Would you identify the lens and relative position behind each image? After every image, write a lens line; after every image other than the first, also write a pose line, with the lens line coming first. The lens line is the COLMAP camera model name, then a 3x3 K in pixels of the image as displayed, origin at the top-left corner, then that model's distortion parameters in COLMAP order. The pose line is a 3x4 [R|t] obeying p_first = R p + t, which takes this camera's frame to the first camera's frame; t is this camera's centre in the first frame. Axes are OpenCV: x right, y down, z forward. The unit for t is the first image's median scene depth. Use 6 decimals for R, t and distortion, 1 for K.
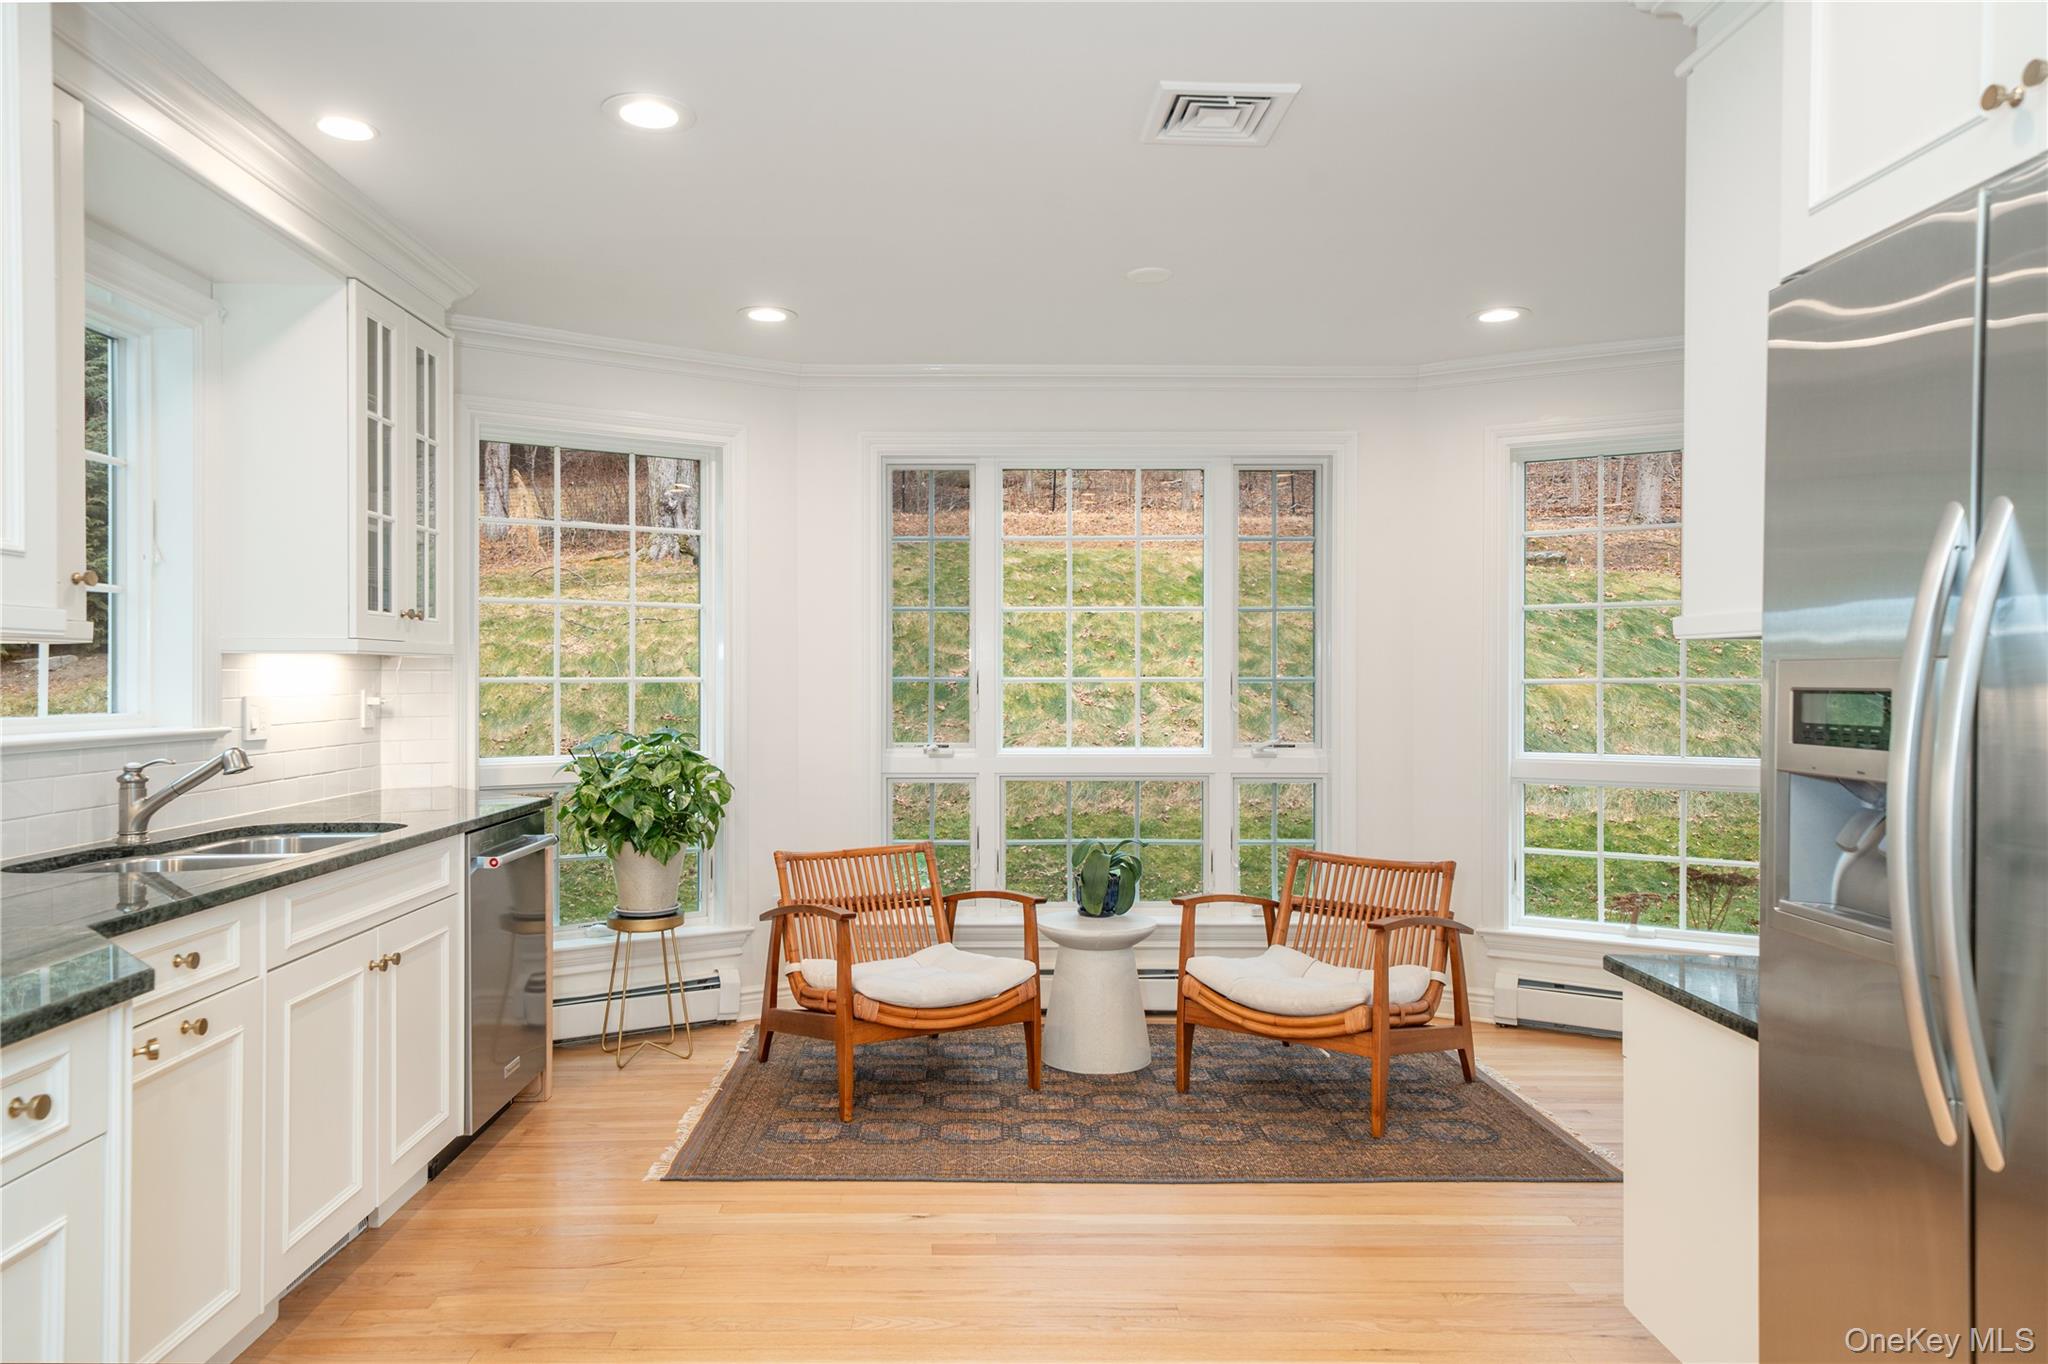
lens RADIAL K [[1325.1, 0, 1024.0], [0, 1325.1, 682.0], [0, 0, 1]] dist [0.066454, -0.001280]
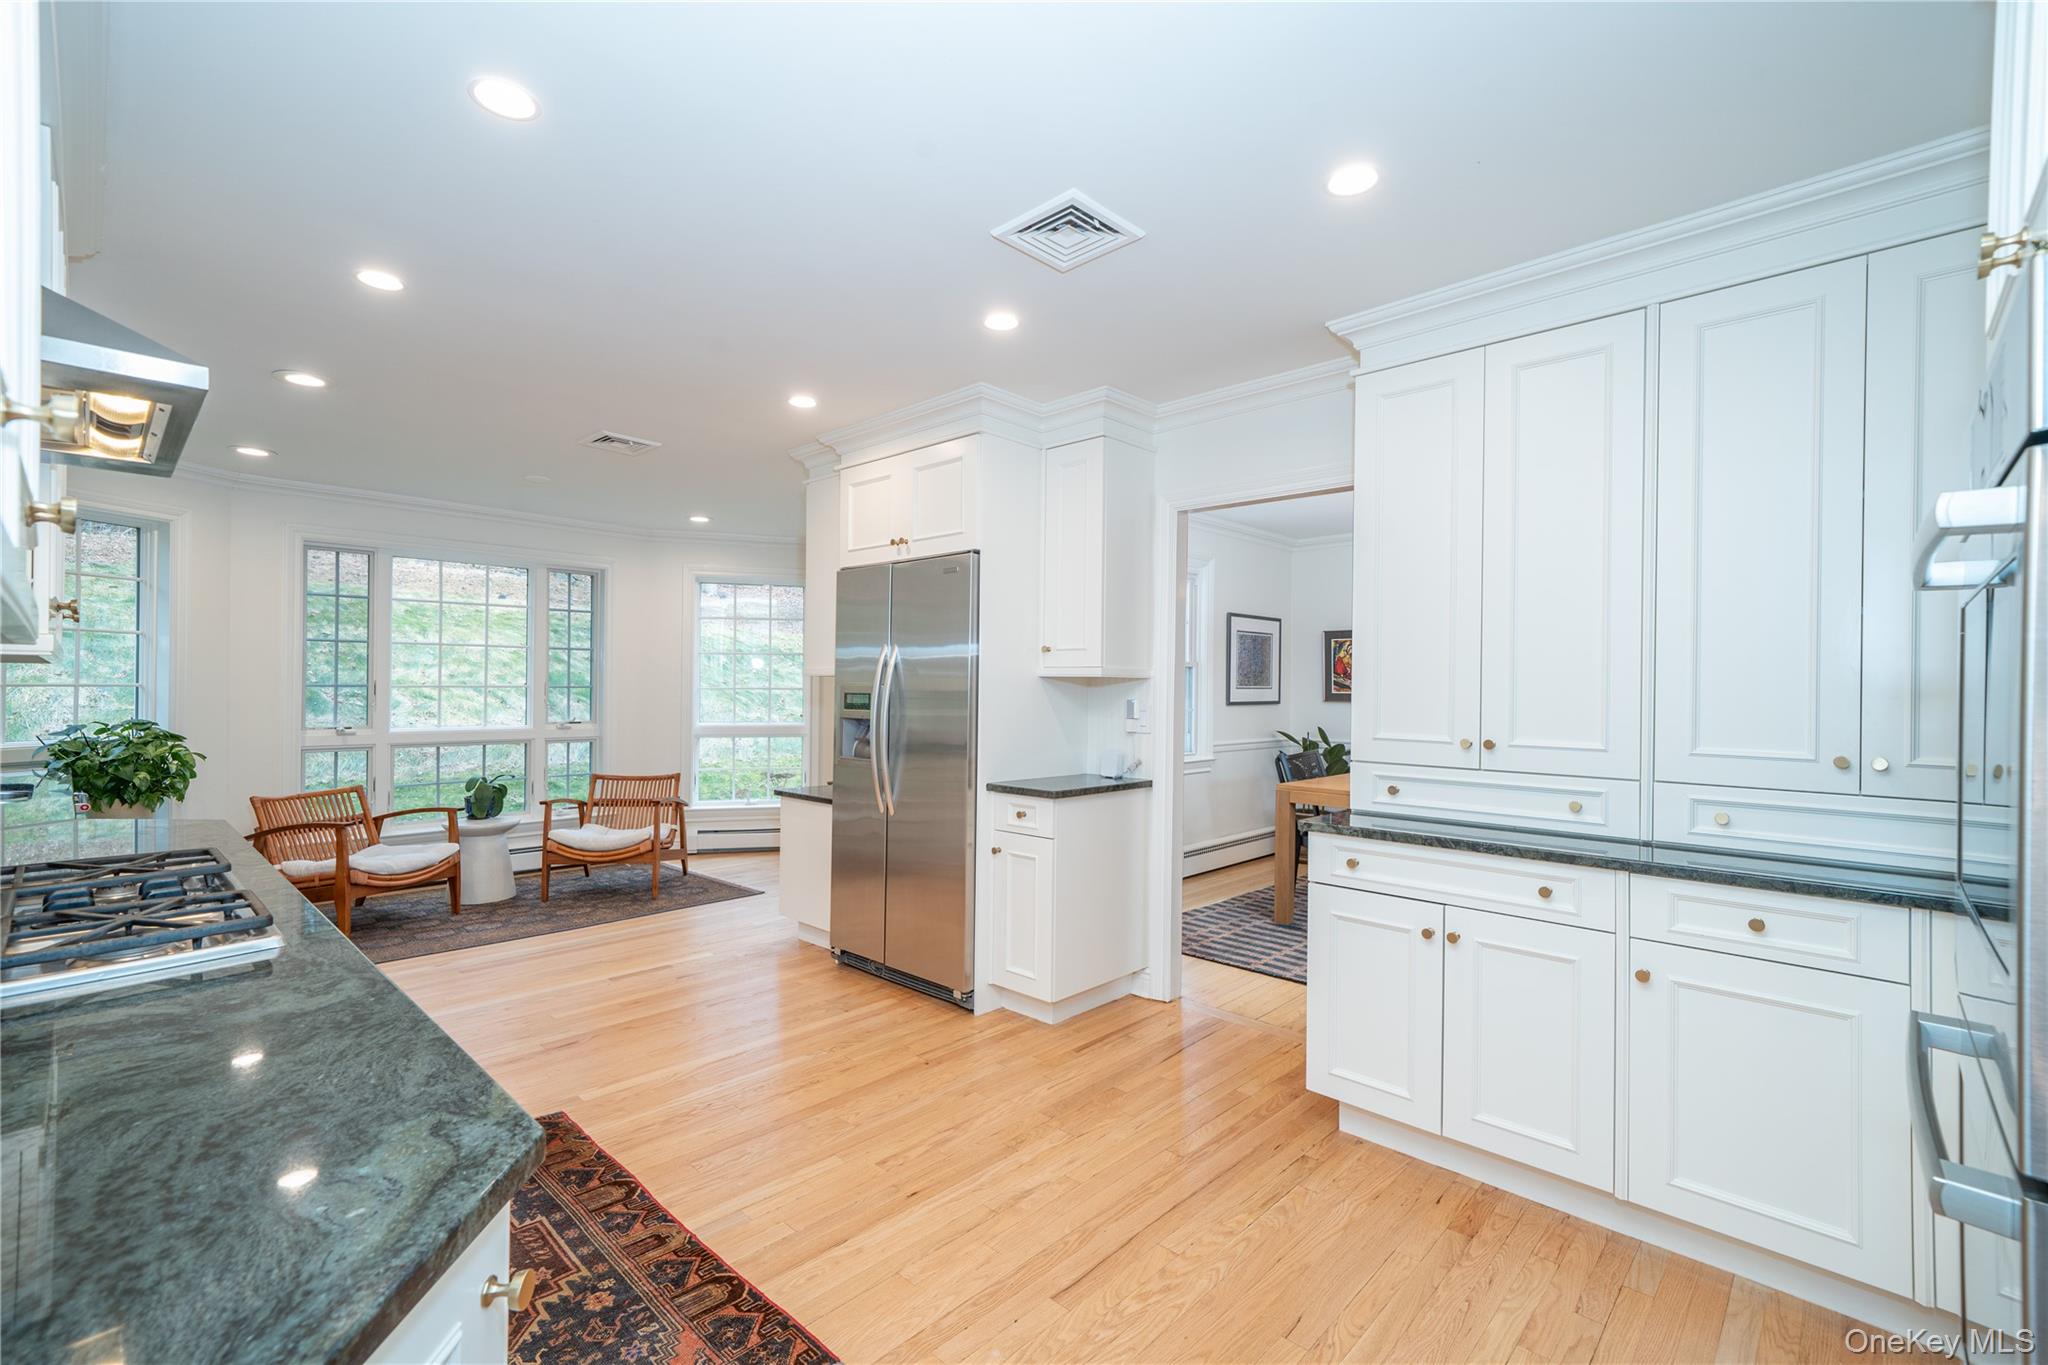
lens RADIAL K [[883.3, 0, 1024.0], [0, 883.3, 682.5], [0, 0, 1]] dist [-0.000702, -0.000070]
pose [[0.696063, 0.008141, 0.717935, -0.313993], [-0.005255, 0.999967, -0.006244, -0.003893], [-0.717962, 0.000574, 0.696082, -0.379345]]
